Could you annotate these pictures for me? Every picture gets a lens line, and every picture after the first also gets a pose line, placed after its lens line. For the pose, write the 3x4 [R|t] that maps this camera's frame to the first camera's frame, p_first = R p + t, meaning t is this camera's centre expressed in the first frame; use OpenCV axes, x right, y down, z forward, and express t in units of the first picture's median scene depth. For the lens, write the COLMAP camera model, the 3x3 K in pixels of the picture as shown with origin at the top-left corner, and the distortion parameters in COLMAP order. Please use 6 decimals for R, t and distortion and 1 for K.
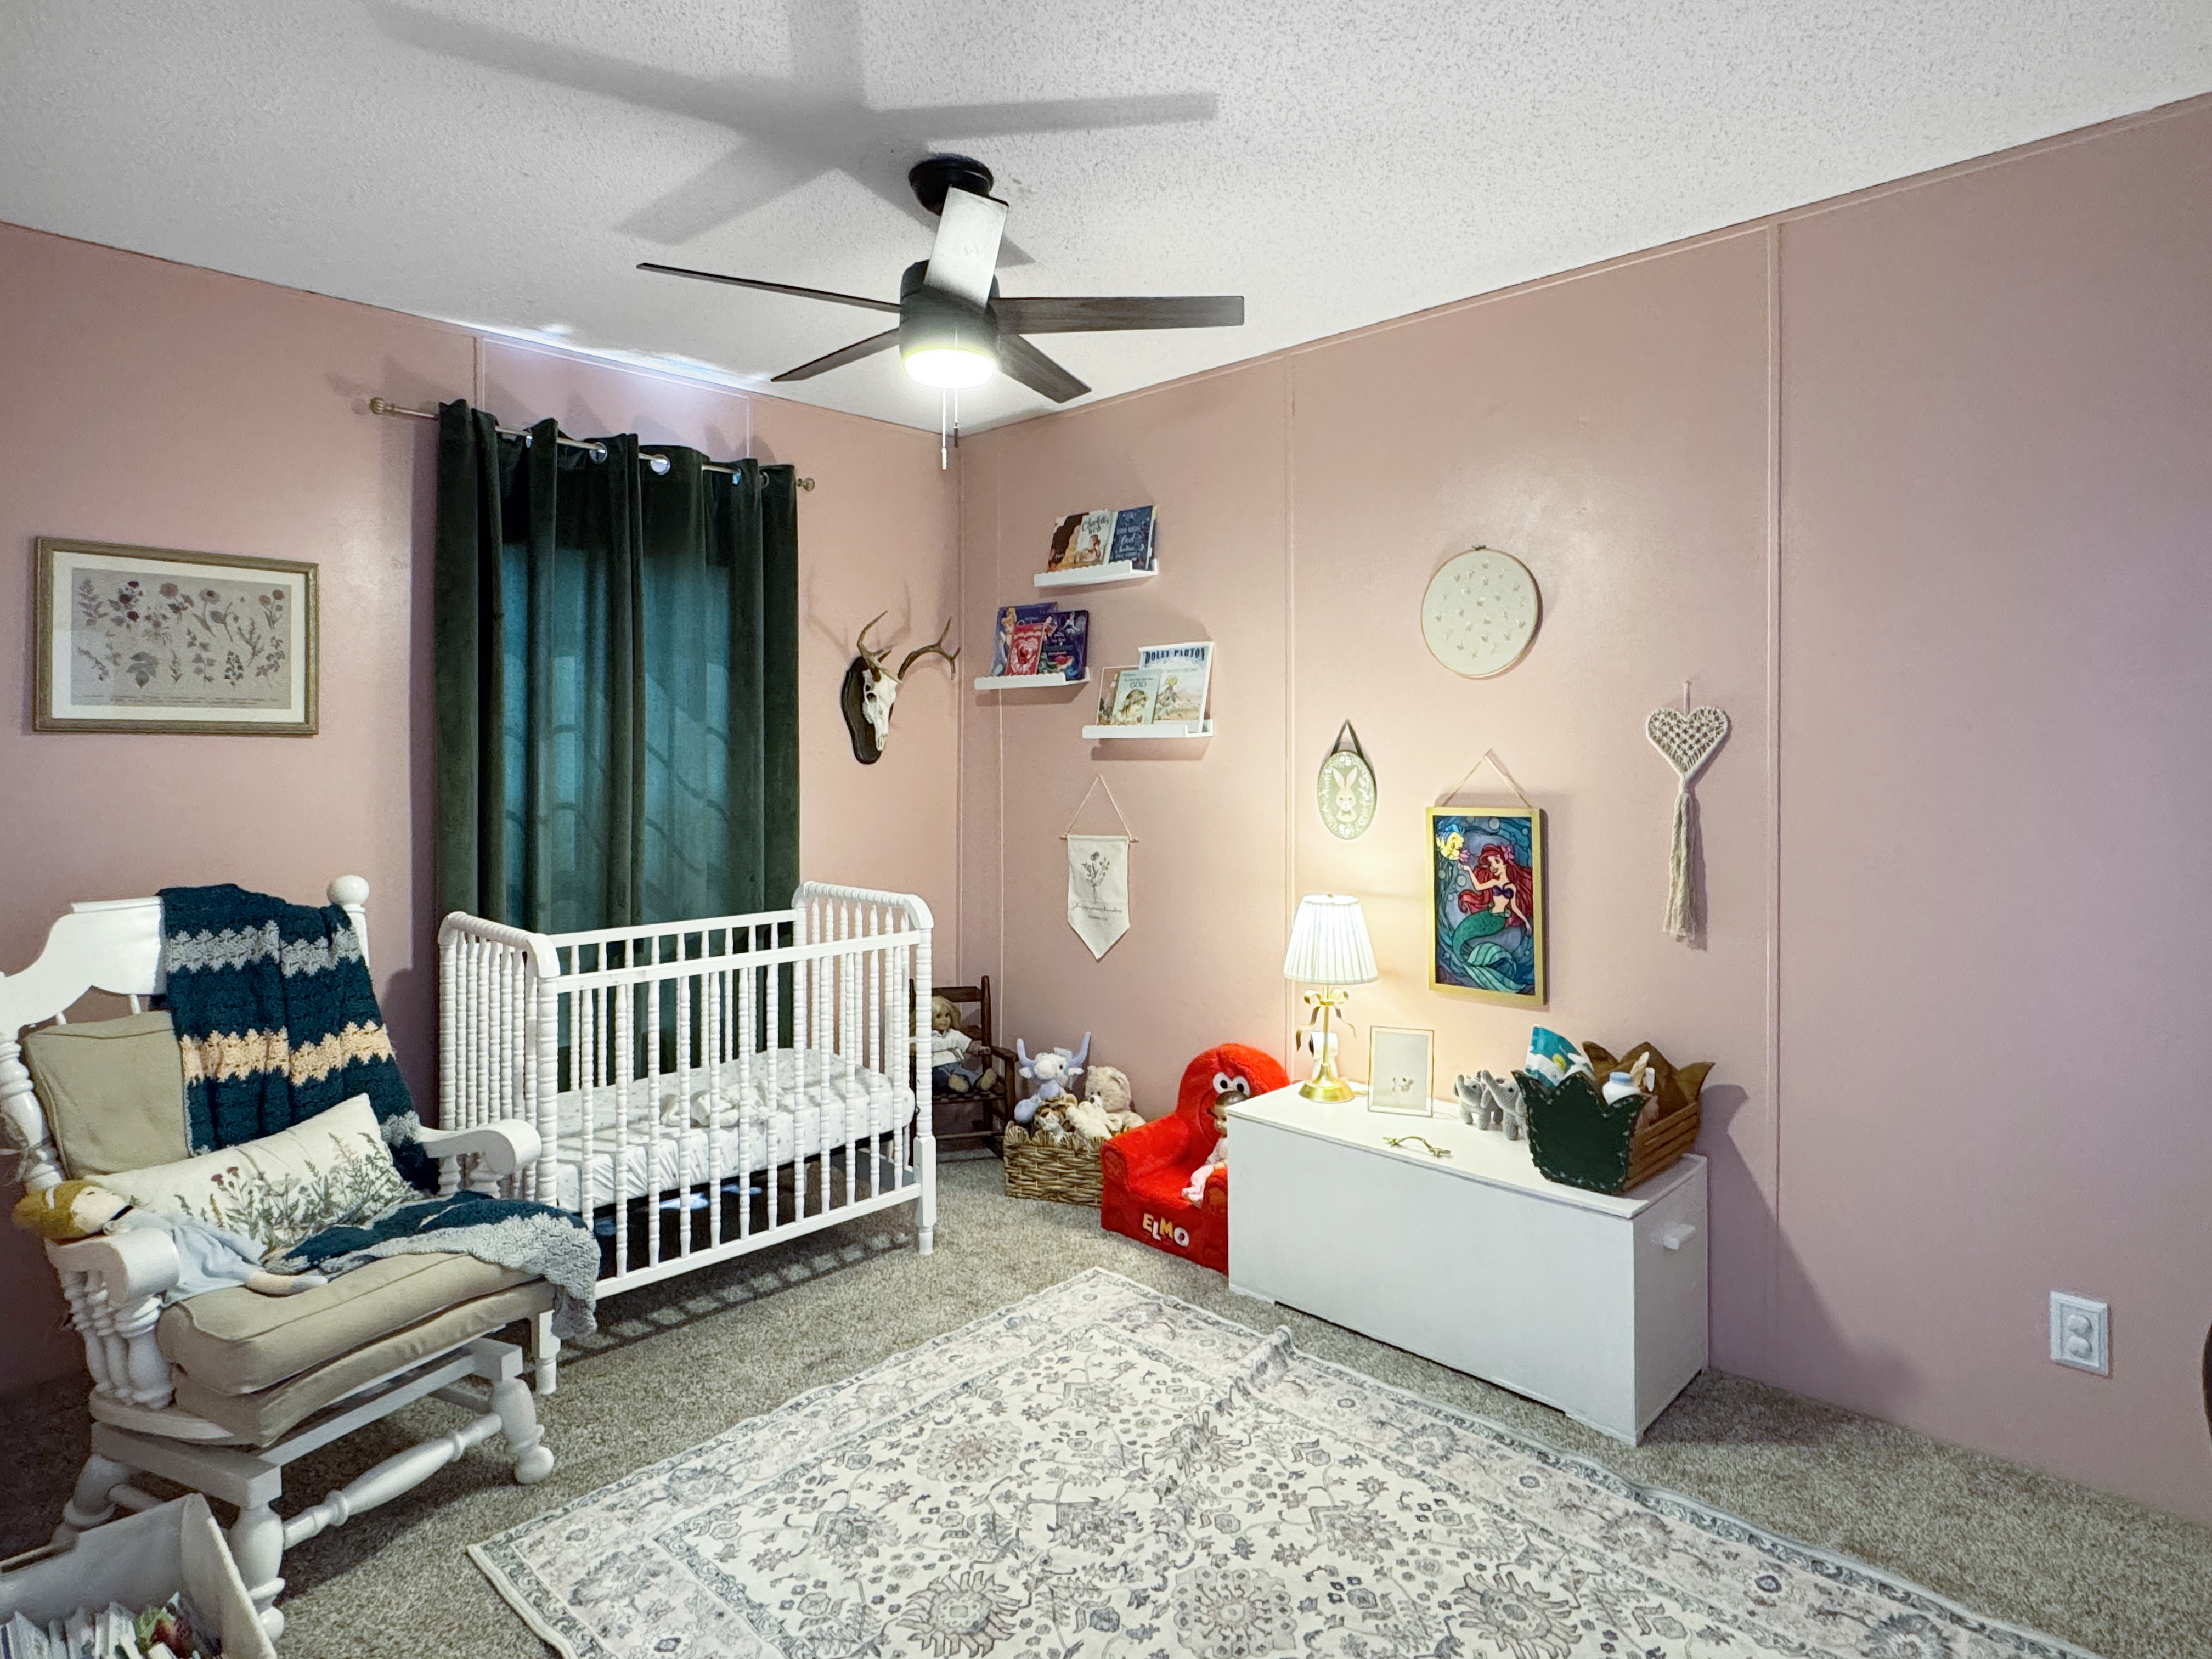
lens RADIAL K [[1232.9, 0, 1106.0], [0, 1232.9, 829.5], [0, 0, 1]] dist [0.002539, 0.001428]
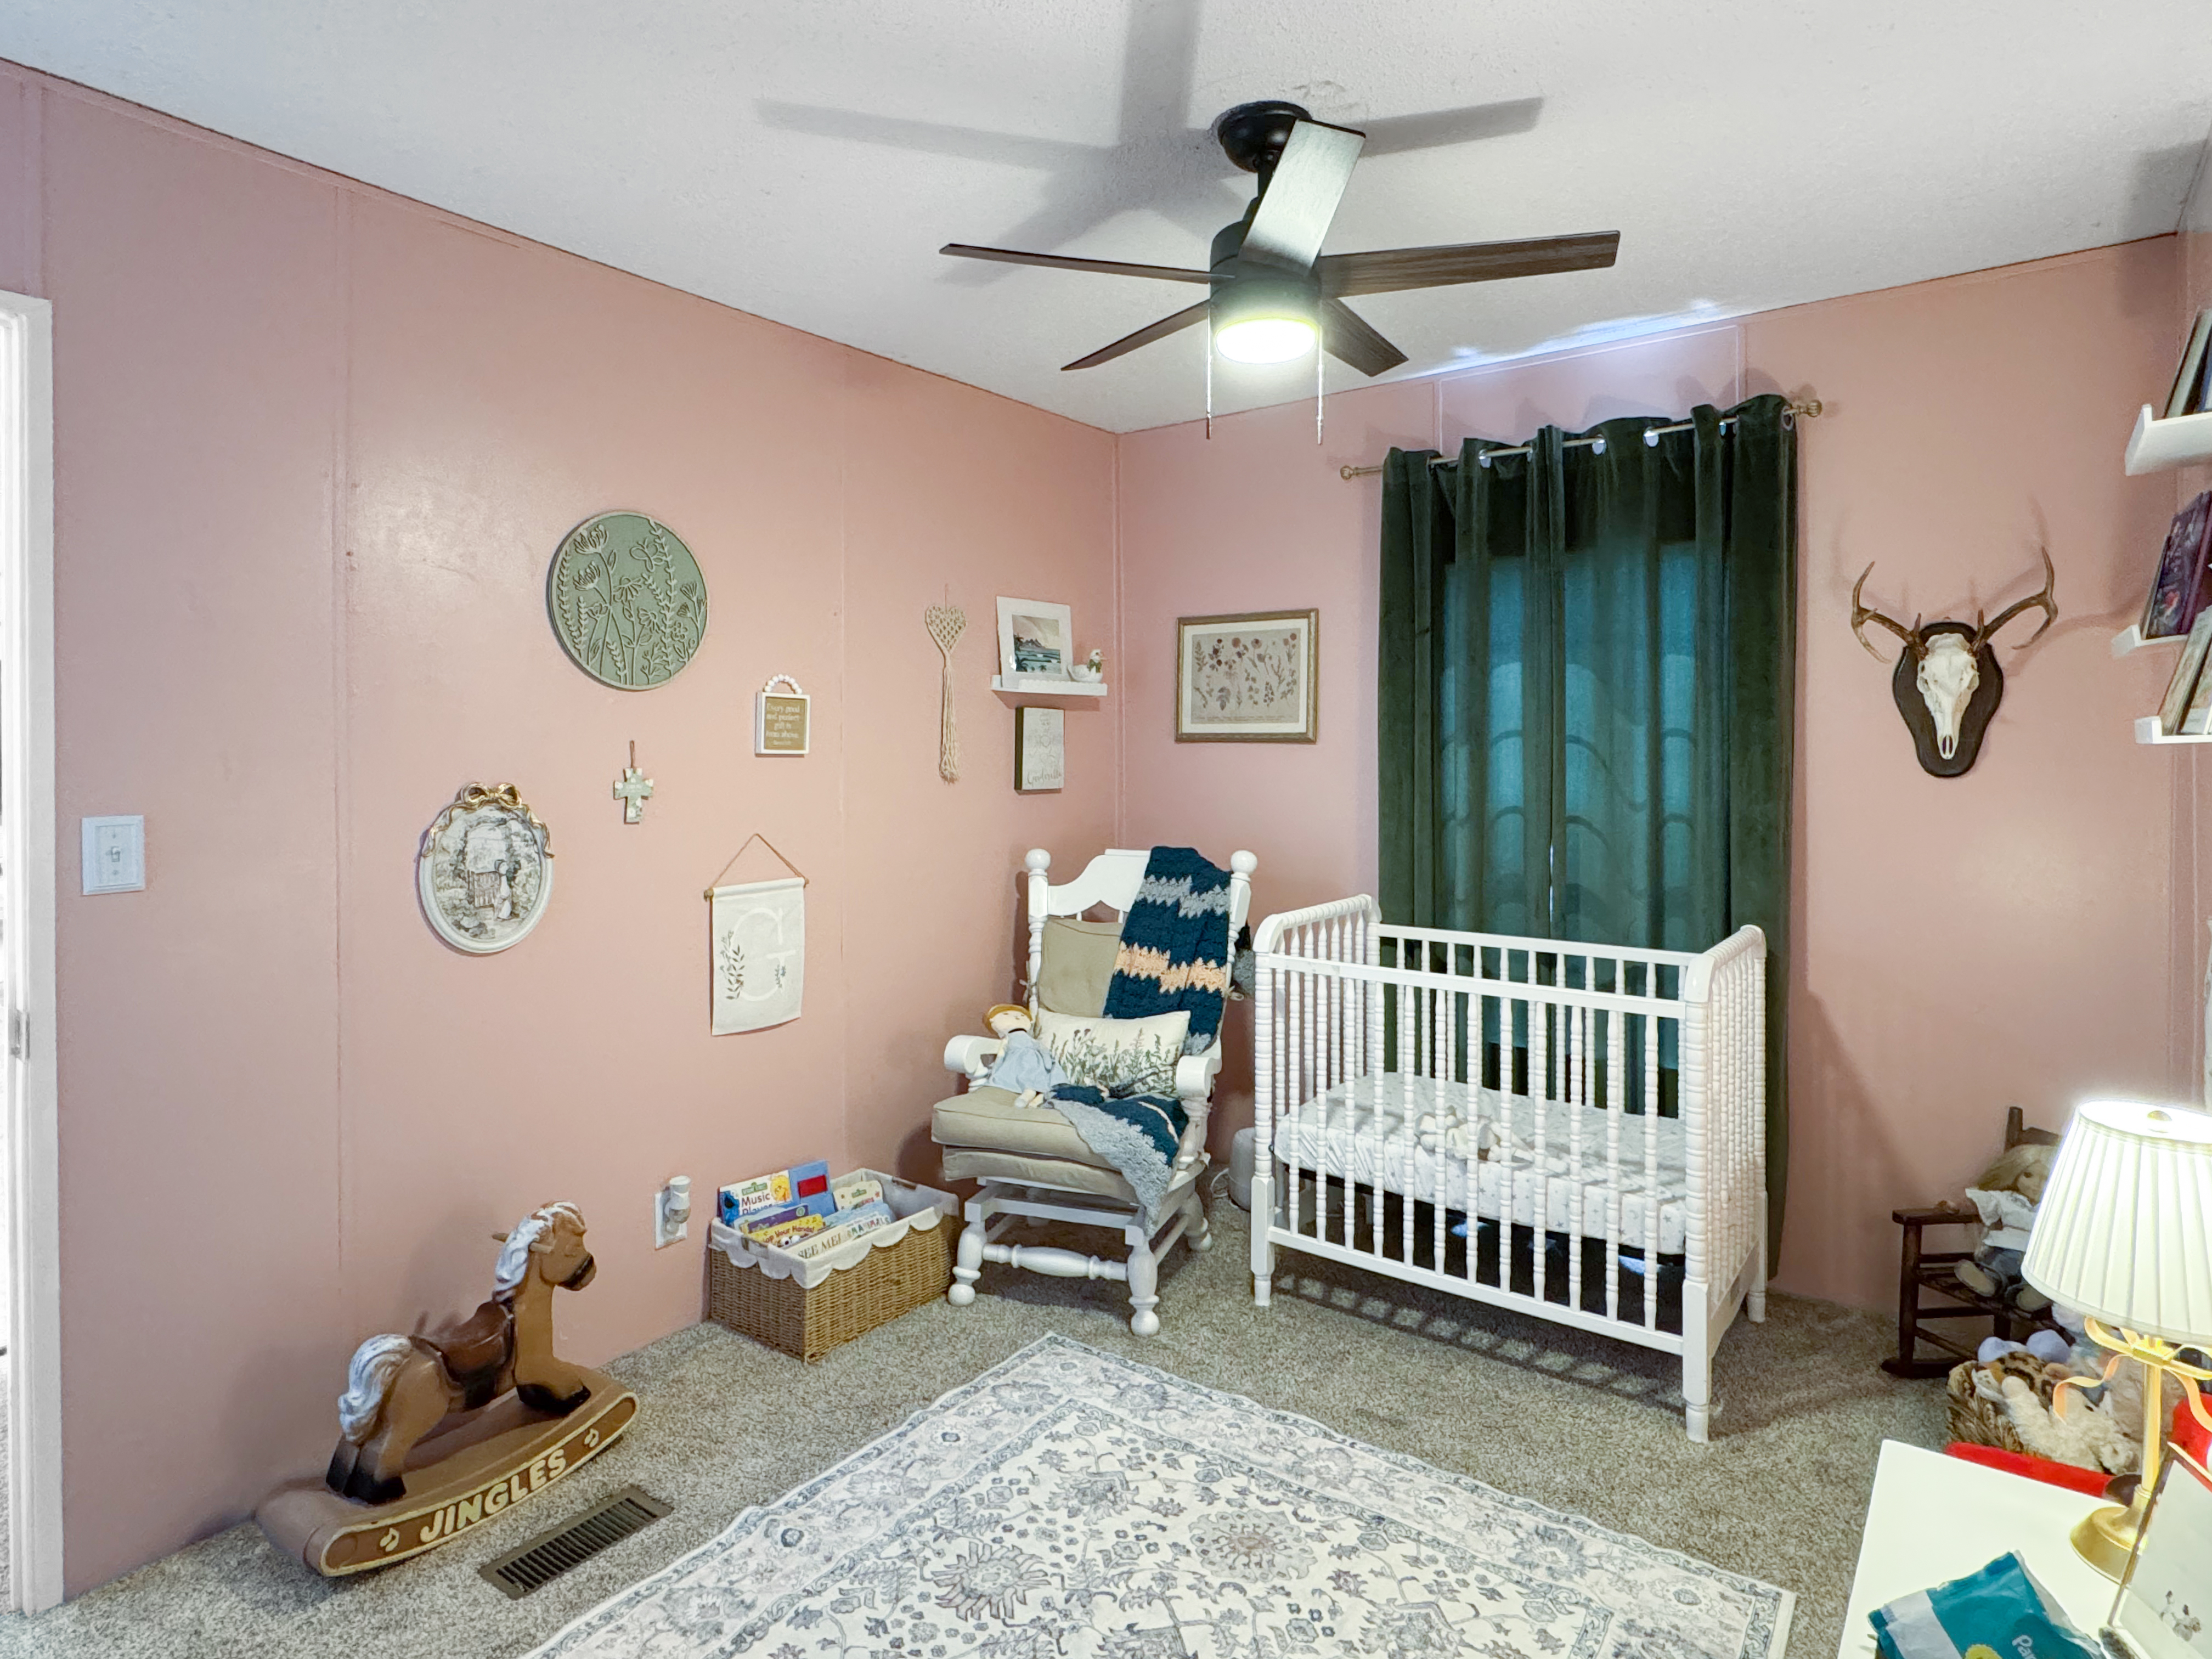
lens RADIAL K [[1221.5, 0, 1106.0], [0, 1221.5, 829.5], [0, 0, 1]] dist [-0.014867, 0.002265]
pose [[0.130715, 0.068858, -0.989026, 0.648289], [-0.066108, 0.995970, 0.060605, -0.053866], [0.989214, 0.057461, 0.134740, 0.680509]]
